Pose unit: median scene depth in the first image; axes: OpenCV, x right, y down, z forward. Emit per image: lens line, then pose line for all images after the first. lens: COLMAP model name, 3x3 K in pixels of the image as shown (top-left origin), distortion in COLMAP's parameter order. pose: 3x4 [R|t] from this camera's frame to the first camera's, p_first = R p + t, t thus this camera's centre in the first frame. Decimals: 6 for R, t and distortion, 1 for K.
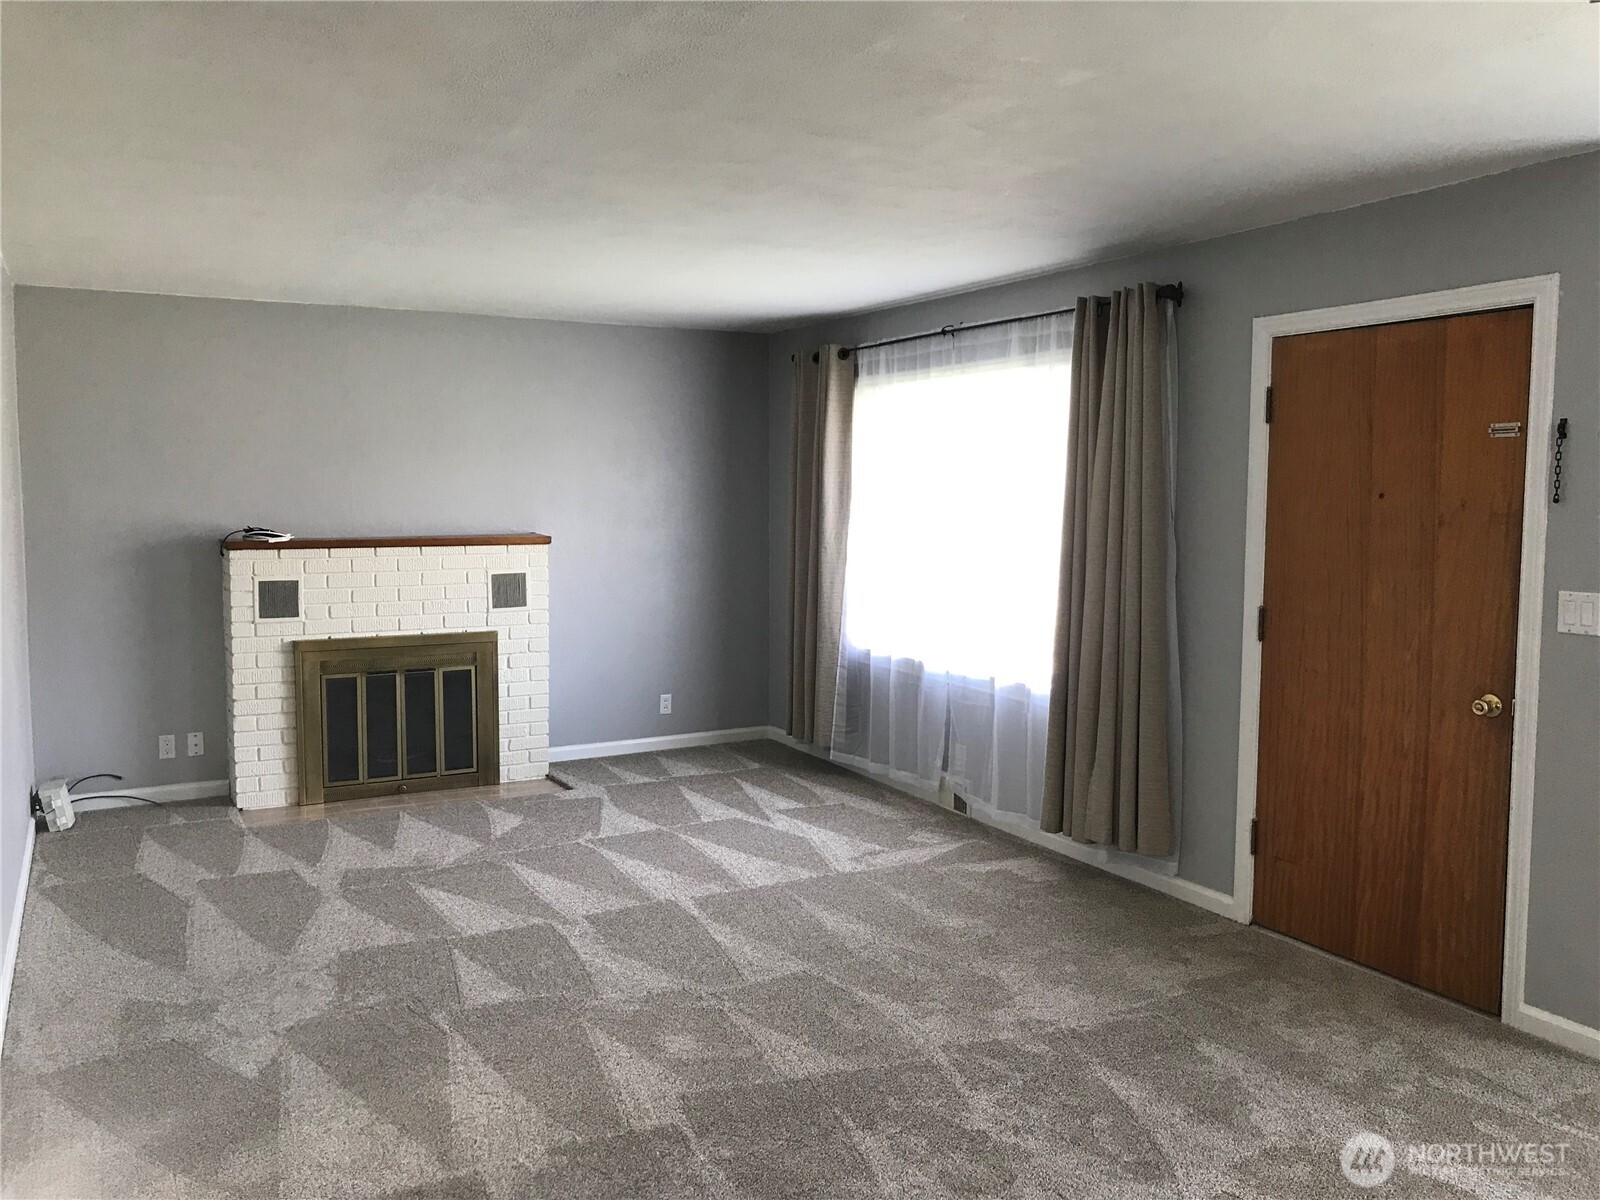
lens RADIAL K [[1316.6, 0, 780.1], [0, 1316.6, 570.1], [0, 0, 1]] dist [0.028635, -0.011275]
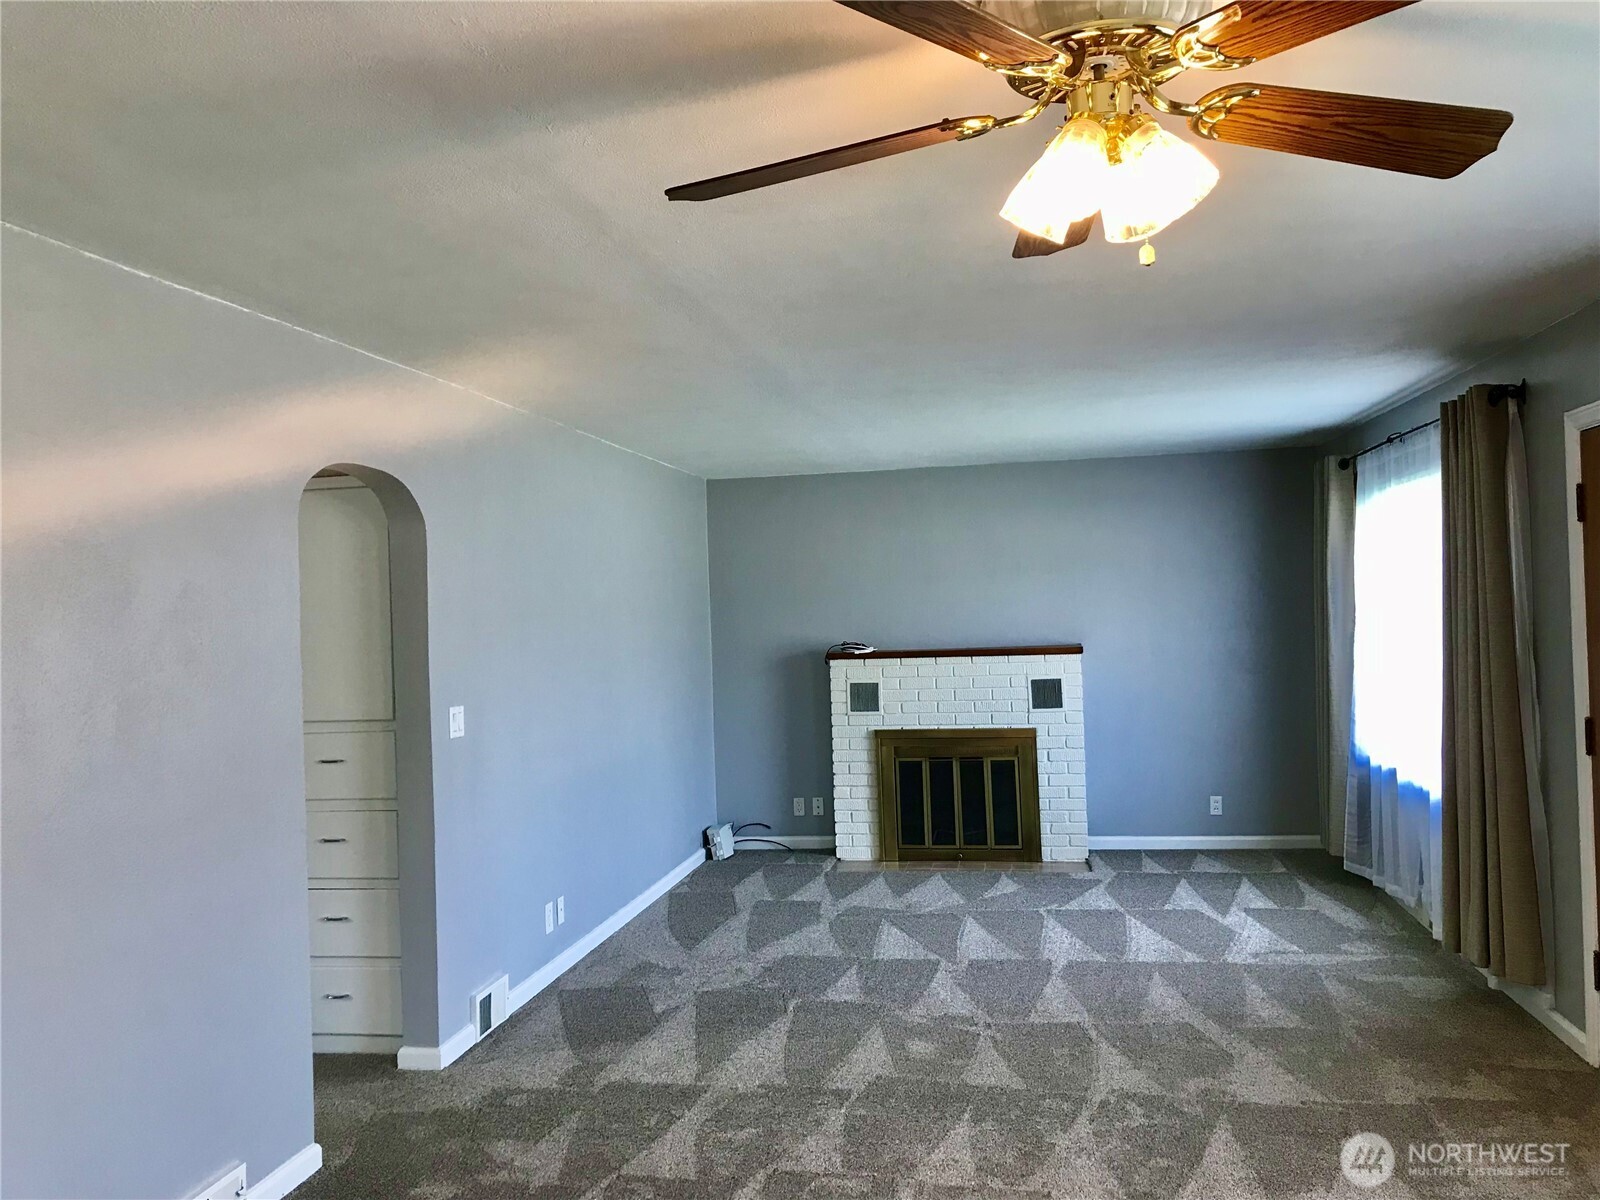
lens RADIAL K [[1316.6, 0, 802.1], [0, 1316.6, 604.3], [0, 0, 1]] dist [0.028635, -0.011275]
pose [[0.792620, -0.026972, -0.609119, 0.378104], [-0.007255, 0.998533, -0.053655, 0.000998], [0.609673, 0.046947, 0.791262, -0.057757]]
